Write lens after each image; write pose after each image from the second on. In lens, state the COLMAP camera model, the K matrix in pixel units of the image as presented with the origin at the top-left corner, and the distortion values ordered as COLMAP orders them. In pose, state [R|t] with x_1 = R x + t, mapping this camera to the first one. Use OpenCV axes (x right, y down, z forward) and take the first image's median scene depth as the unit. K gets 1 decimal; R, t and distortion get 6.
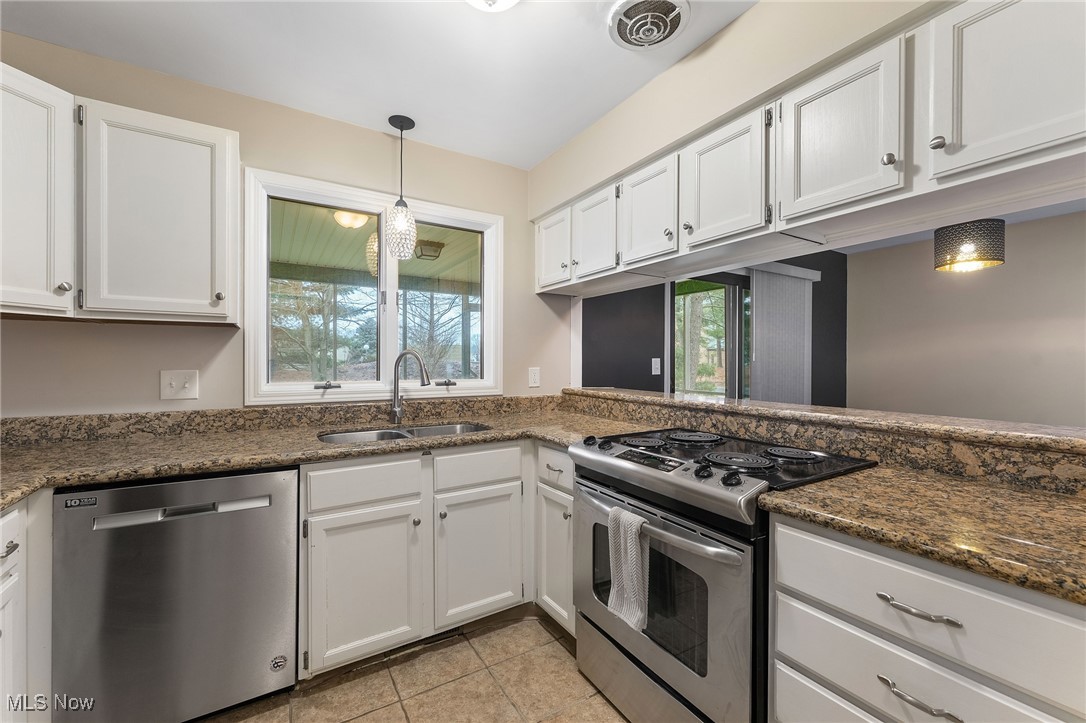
lens RADIAL K [[444.5, 0, 562.5], [0, 444.5, 363.1], [0, 0, 1]] dist [0.001254, -0.000309]
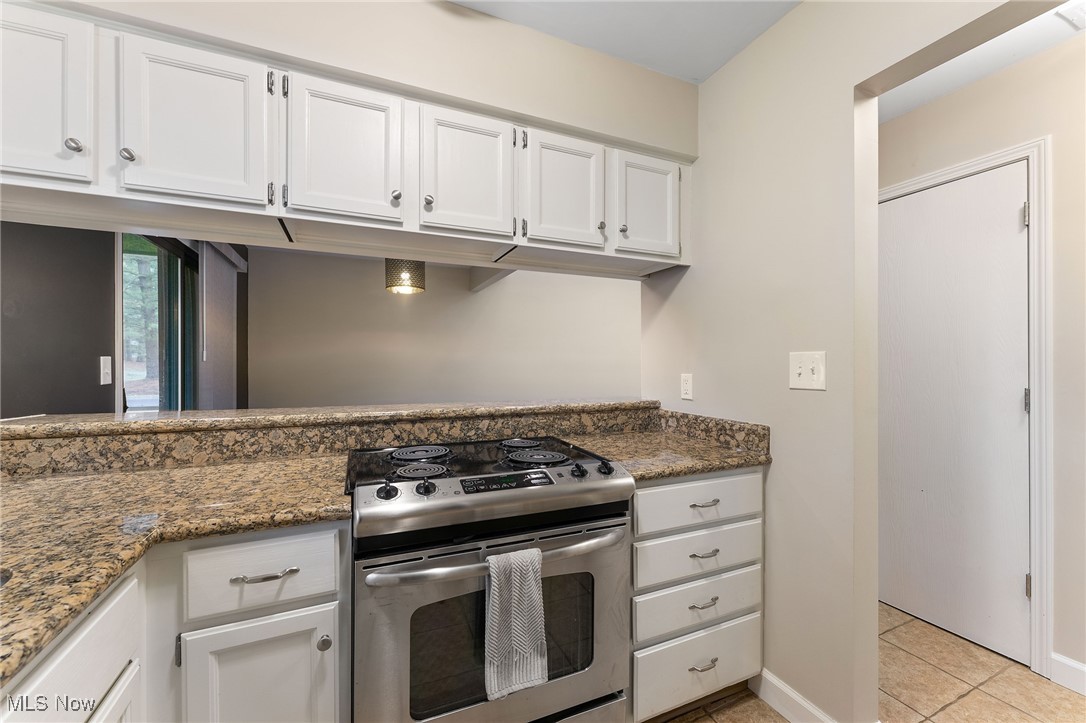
lens RADIAL K [[429.3, 0, 543.1], [0, 429.3, 364.3], [0, 0, 1]] dist [-0.001398, -0.000241]
pose [[0.161375, -0.007539, 0.986864, -0.443624], [0.001575, 0.999972, 0.007382, -0.006517], [-0.986892, 0.000363, 0.161382, 0.607448]]
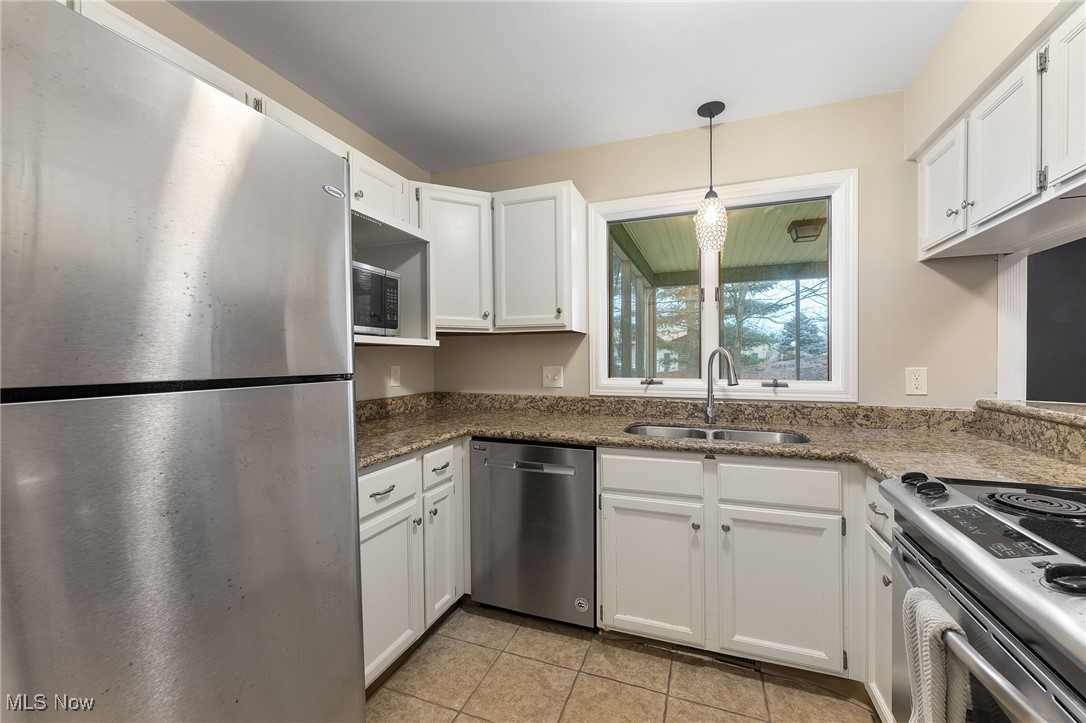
lens RADIAL K [[452.4, 0, 539.9], [0, 452.4, 367.5], [0, 0, 1]] dist [-0.001436, -0.000181]
pose [[0.583347, 0.011105, -0.812147, 0.246669], [0.000675, 0.999900, 0.014157, -0.000323], [0.812223, -0.008807, 0.583281, 0.143904]]
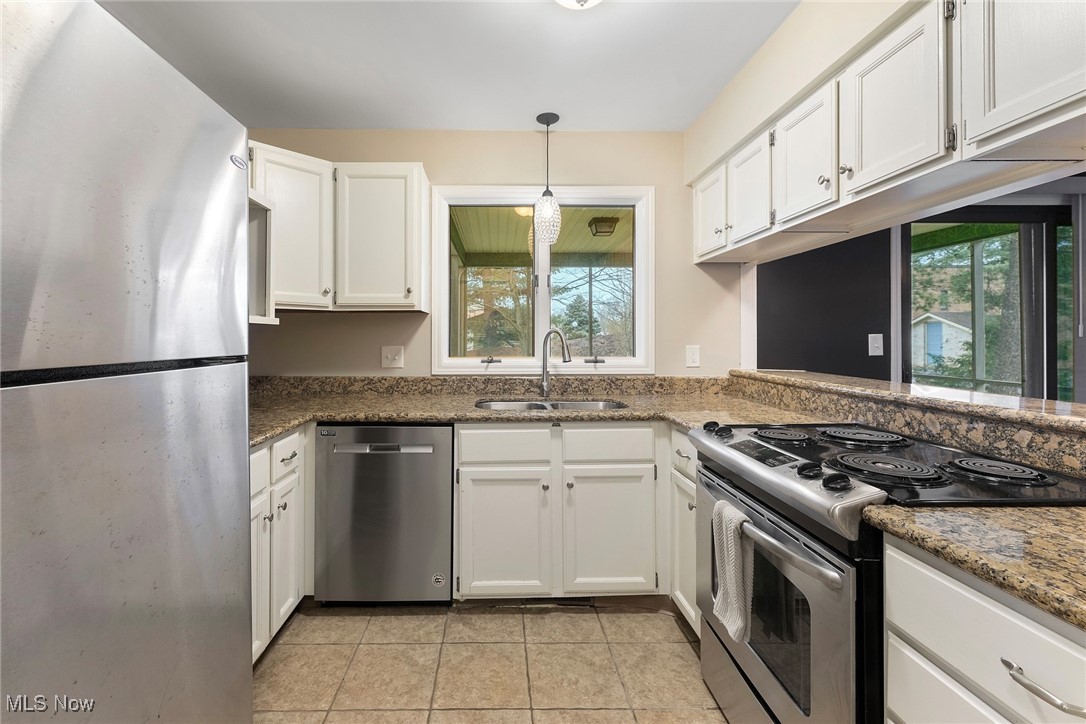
lens RADIAL K [[483.7, 0, 513.7], [0, 483.7, 338.6], [0, 0, 1]] dist [-0.001923, -0.000162]
pose [[0.849733, -0.002350, -0.527208, 0.212463], [0.000617, 0.999994, -0.003463, -0.001617], [0.527213, 0.002617, 0.849729, -0.044996]]
